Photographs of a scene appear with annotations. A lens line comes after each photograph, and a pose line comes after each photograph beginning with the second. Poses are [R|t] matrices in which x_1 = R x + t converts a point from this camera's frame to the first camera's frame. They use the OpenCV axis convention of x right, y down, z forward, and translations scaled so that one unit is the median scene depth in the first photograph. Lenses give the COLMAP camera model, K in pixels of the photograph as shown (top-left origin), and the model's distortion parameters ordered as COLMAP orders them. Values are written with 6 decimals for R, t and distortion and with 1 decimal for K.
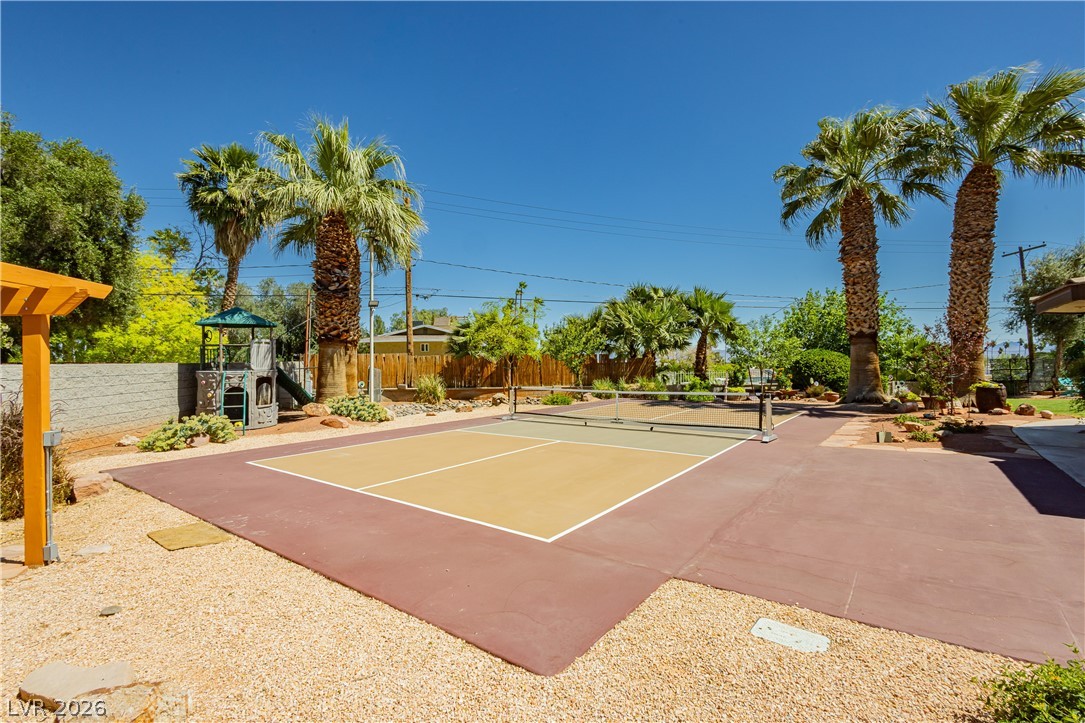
lens RADIAL K [[494.2, 0, 543.5], [0, 494.2, 355.1], [0, 0, 1]] dist [0.001714, 0.000034]
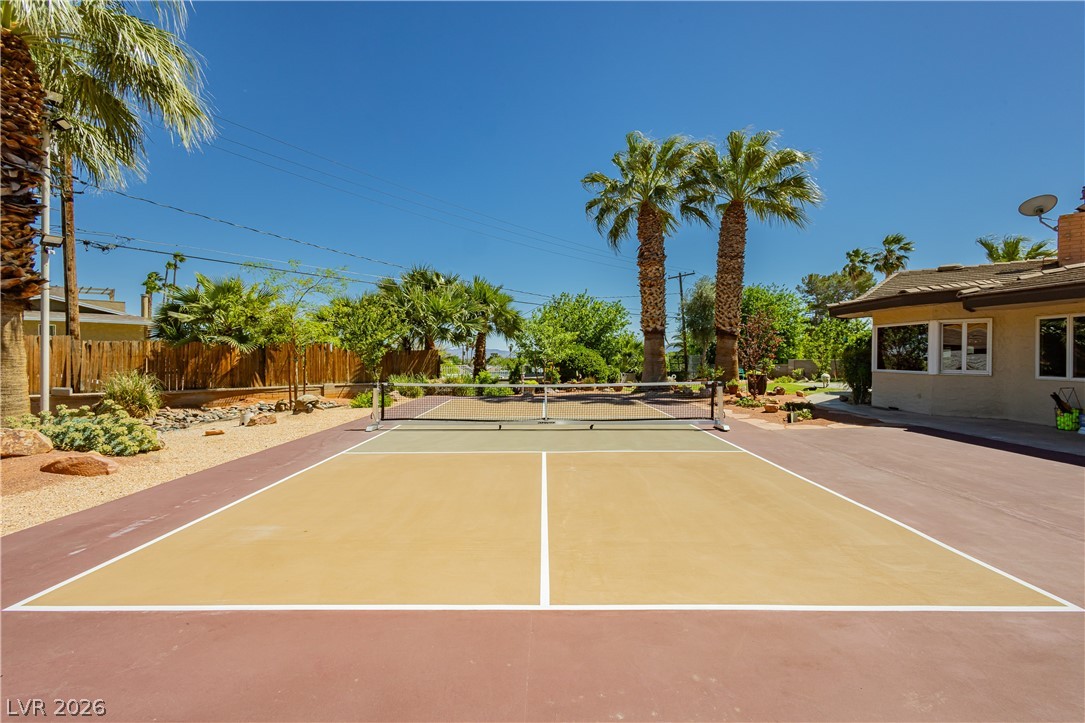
lens RADIAL K [[494.2, 0, 543.5], [0, 494.2, 355.1], [0, 0, 1]] dist [0.001714, 0.000034]
pose [[0.802814, 0.009826, 0.596149, -0.238241], [-0.013207, 0.999912, 0.001304, 0.015798], [-0.596084, -0.008921, 0.802873, 0.235248]]
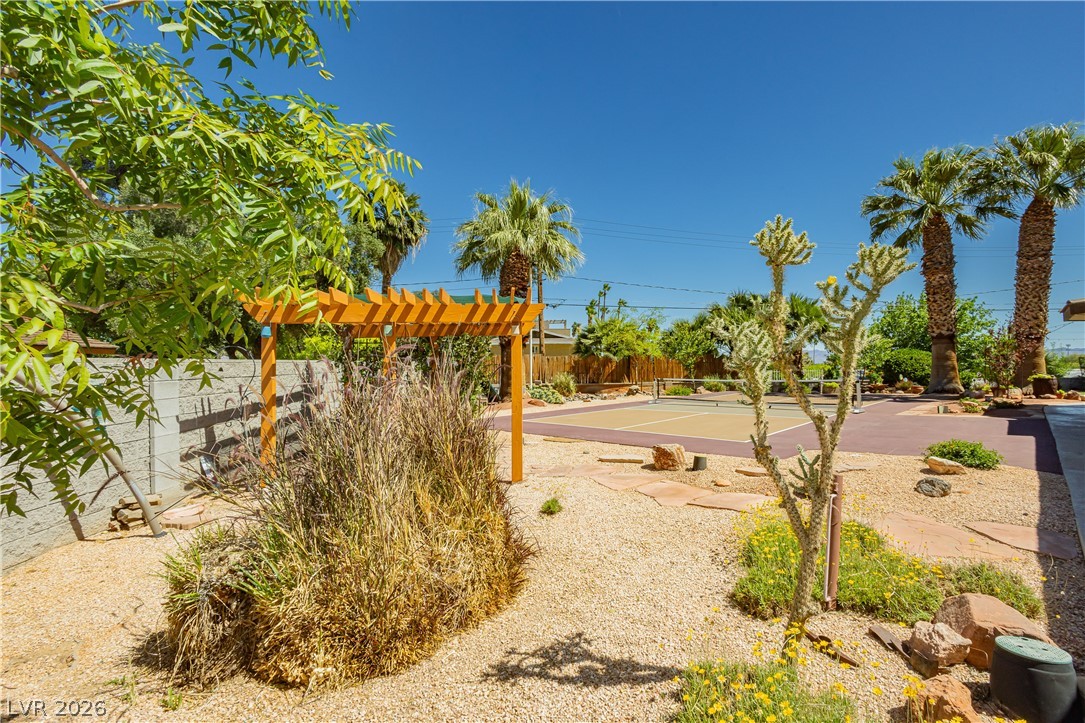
lens RADIAL K [[517.2, 0, 571.0], [0, 517.2, 352.6], [0, 0, 1]] dist [0.000710, -0.000289]
pose [[0.996449, -0.005153, -0.084040, -0.139301], [0.004484, 0.999957, -0.008151, 0.004180], [0.084079, 0.007746, 0.996429, -0.313225]]
